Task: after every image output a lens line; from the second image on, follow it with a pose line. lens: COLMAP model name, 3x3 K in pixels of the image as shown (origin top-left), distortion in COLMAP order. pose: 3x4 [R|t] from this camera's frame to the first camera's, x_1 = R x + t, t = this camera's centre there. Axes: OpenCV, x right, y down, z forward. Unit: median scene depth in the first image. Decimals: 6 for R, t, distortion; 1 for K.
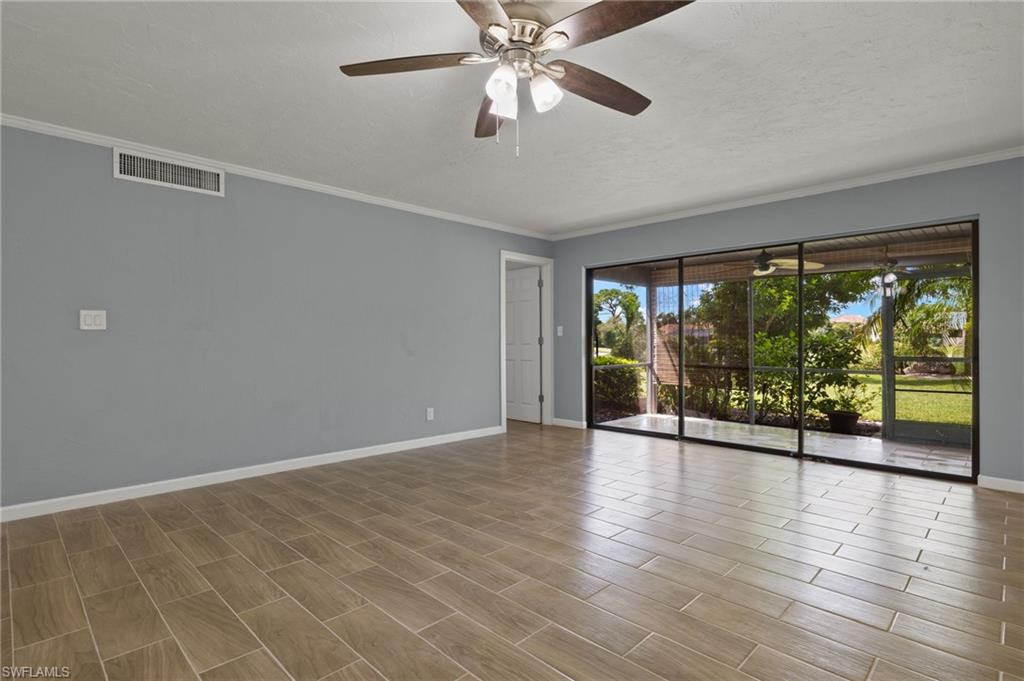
lens RADIAL K [[521.7, 0, 503.9], [0, 521.7, 338.9], [0, 0, 1]] dist [-0.004815, -0.000923]
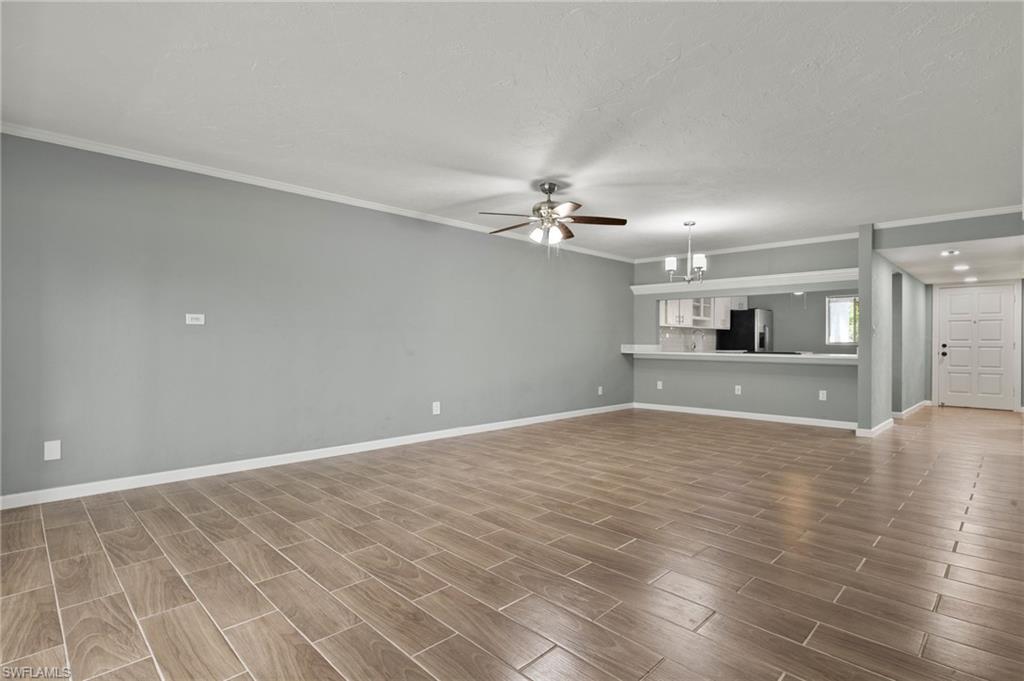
lens RADIAL K [[495.6, 0, 515.5], [0, 495.6, 340.5], [0, 0, 1]] dist [-0.007413, 0.000738]
pose [[-0.999926, -0.003821, -0.011543, 0.115229], [-0.003733, 0.999963, -0.007704, 0.011029], [0.011572, -0.007660, -0.999904, 1.867175]]
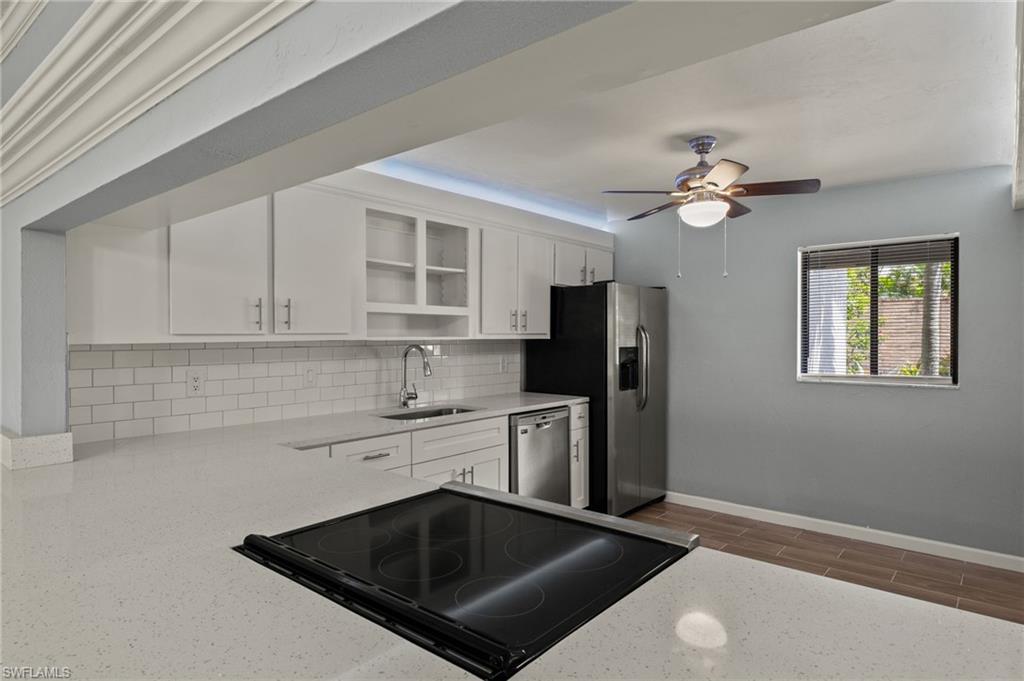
lens RADIAL K [[590.2, 0, 513.8], [0, 590.2, 338.5], [0, 0, 1]] dist [0.015197, 0.001552]
pose [[-0.996904, 0.000736, -0.078628, -1.075539], [0.000224, 0.999979, 0.006519, -0.097853], [0.078632, 0.006481, -0.996883, 0.105383]]
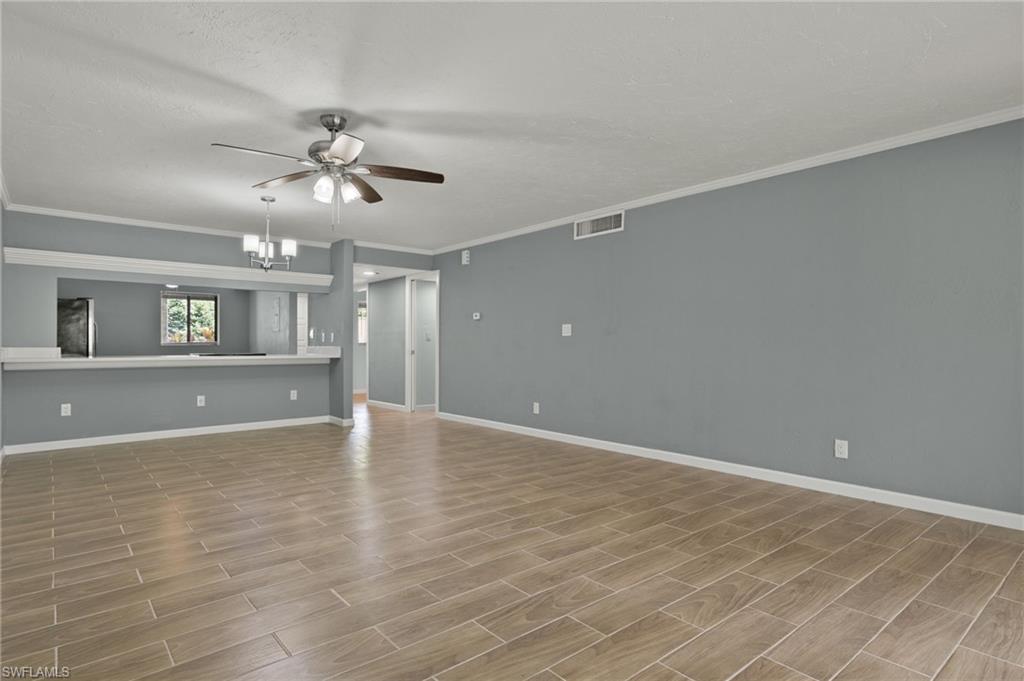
lens RADIAL K [[543.7, 0, 504.0], [0, 543.7, 342.9], [0, 0, 1]] dist [-0.000530, -0.000285]
pose [[-0.098671, -0.001166, -0.995119, 0.964267], [0.004165, 0.999990, -0.001585, 0.005783], [0.995111, -0.004301, -0.098666, 0.989080]]
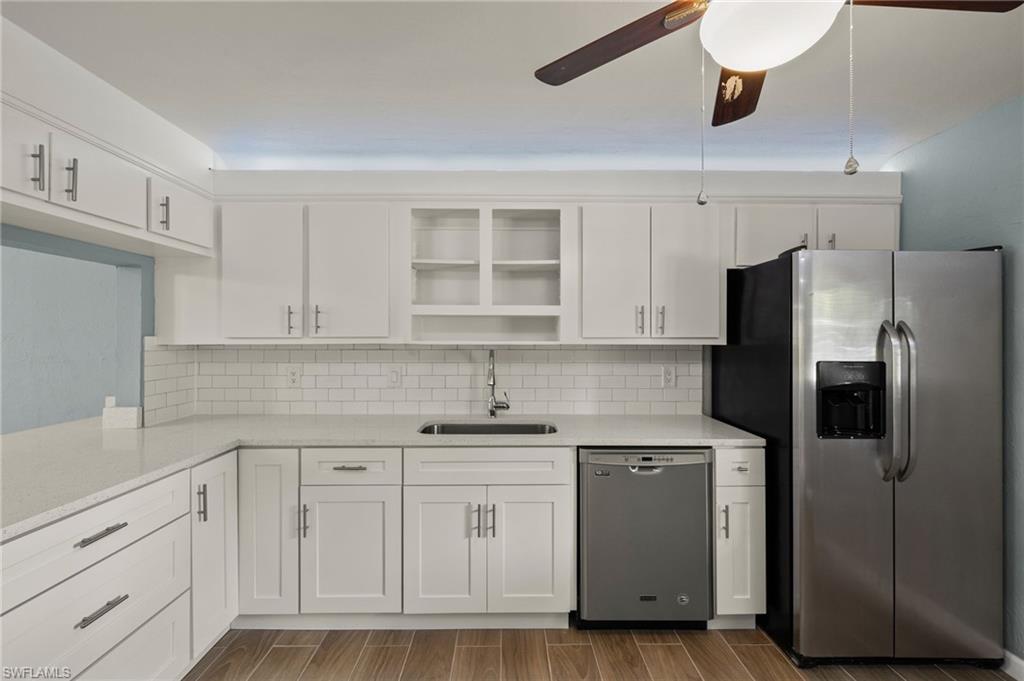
lens RADIAL K [[446.5, 0, 512.5], [0, 446.5, 336.4], [0, 0, 1]] dist [0.005115, 0.001400]
pose [[-0.708243, -0.000450, 0.705969, -1.524361], [-0.002543, 0.999995, -0.001913, -0.099880], [-0.705965, -0.003150, -0.708240, -0.484668]]
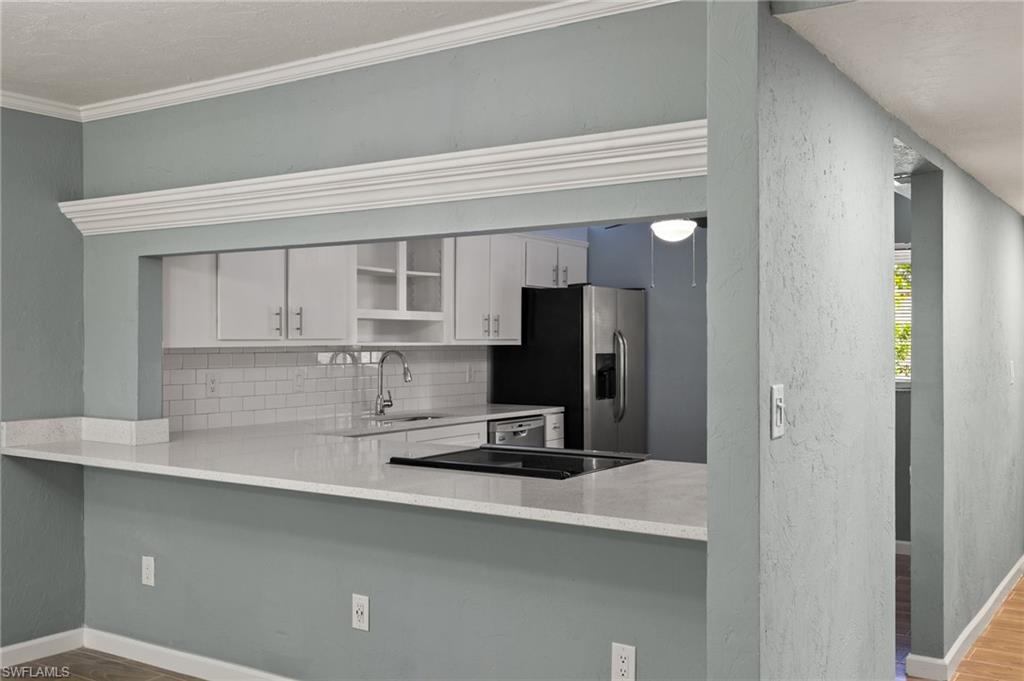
lens RADIAL K [[1005.1, 0, 517.2], [0, 1005.1, 338.6], [0, 0, 1]] dist [0.012133, 0.000000]
pose [[-0.981914, -0.000584, -0.189328, -0.856582], [-0.000144, 0.999997, -0.002335, -0.096703], [0.189329, -0.002266, -0.981911, 0.838093]]
